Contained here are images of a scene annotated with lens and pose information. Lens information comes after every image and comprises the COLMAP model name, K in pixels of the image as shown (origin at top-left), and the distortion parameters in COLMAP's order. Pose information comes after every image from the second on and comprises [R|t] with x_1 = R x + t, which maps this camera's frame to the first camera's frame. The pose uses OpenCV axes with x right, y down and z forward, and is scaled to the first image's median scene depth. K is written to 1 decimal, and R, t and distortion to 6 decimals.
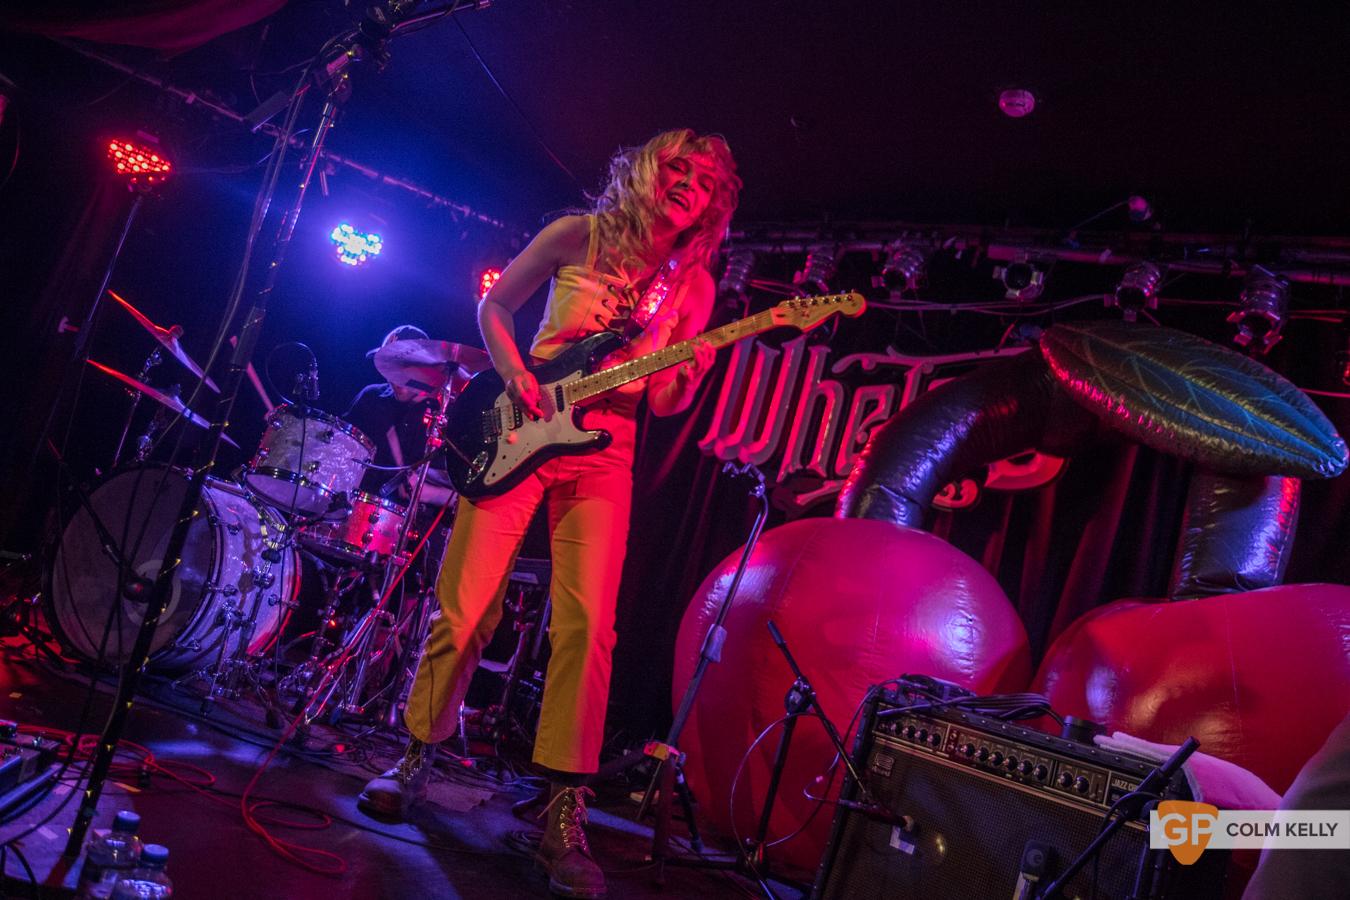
lens RADIAL K [[1020.6, 0, 682.0], [0, 1020.6, 459.7], [0, 0, 1]] dist [-0.123419, 0.104372]
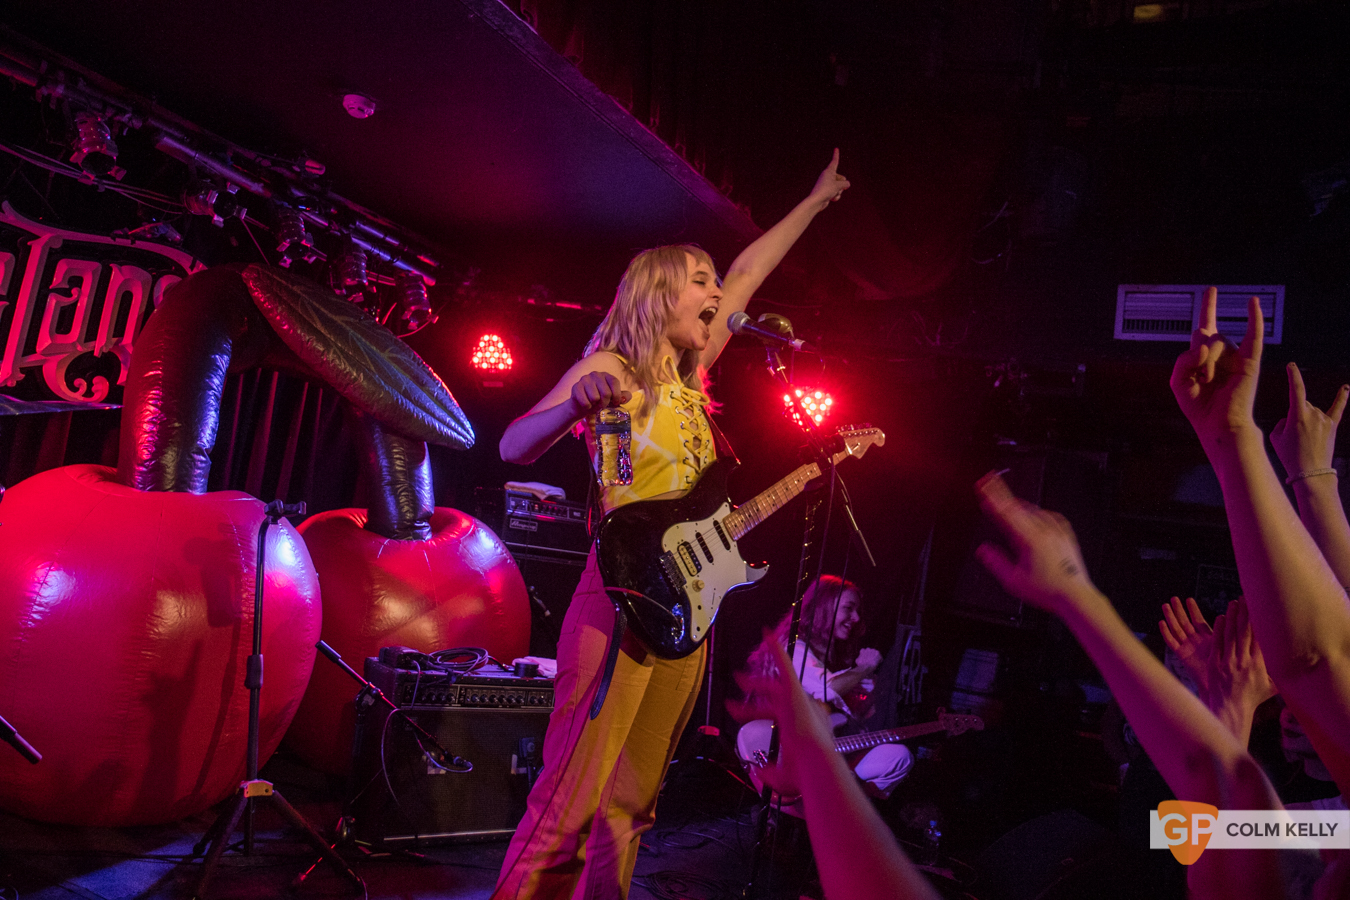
lens RADIAL K [[966.0, 0, 670.7], [0, 966.0, 453.0], [0, 0, 1]] dist [-0.074049, 0.000443]
pose [[-0.004863, -0.173616, 0.984801, -0.618944], [-0.313136, 0.935549, 0.163386, -0.229875], [-0.949696, -0.307582, -0.058915, 0.507982]]
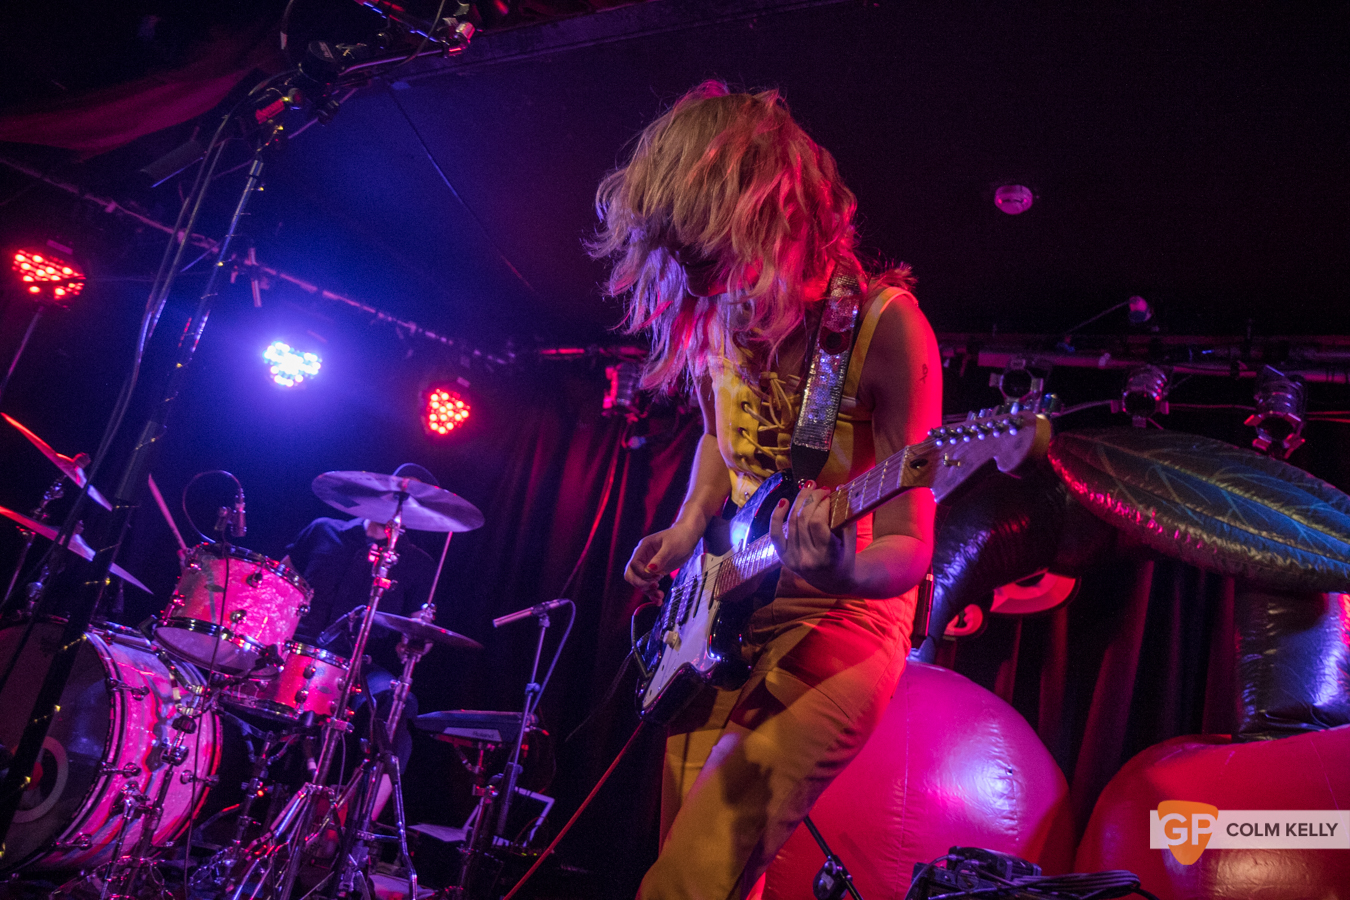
lens RADIAL K [[1020.6, 0, 689.4], [0, 1020.6, 455.7], [0, 0, 1]] dist [-0.123419, 0.104372]
pose [[0.997493, -0.020912, 0.067600, -0.030833], [0.029037, 0.992162, -0.121536, -0.010582], [-0.064529, 0.123194, 0.990282, 0.095155]]
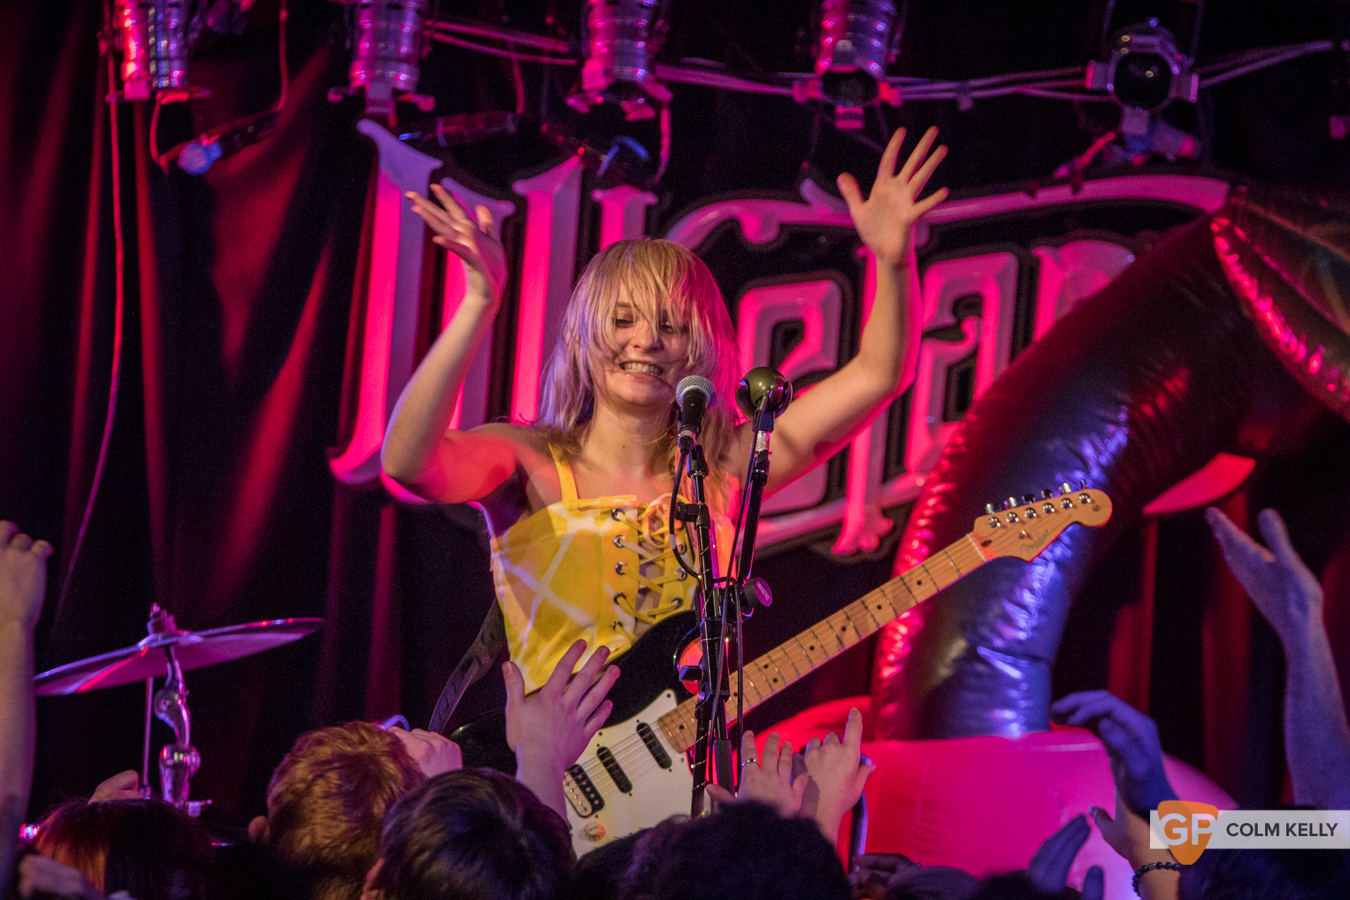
lens RADIAL K [[7168.9, 0, 665.8], [0, 7168.9, 439.9], [0, 0, 1]] dist [0.088897, 0.000000]
pose [[0.897688, -0.224119, 0.379377, -1.038888], [0.117255, 0.951443, 0.284618, -0.906497], [-0.424743, -0.211014, 0.880378, -1.655054]]
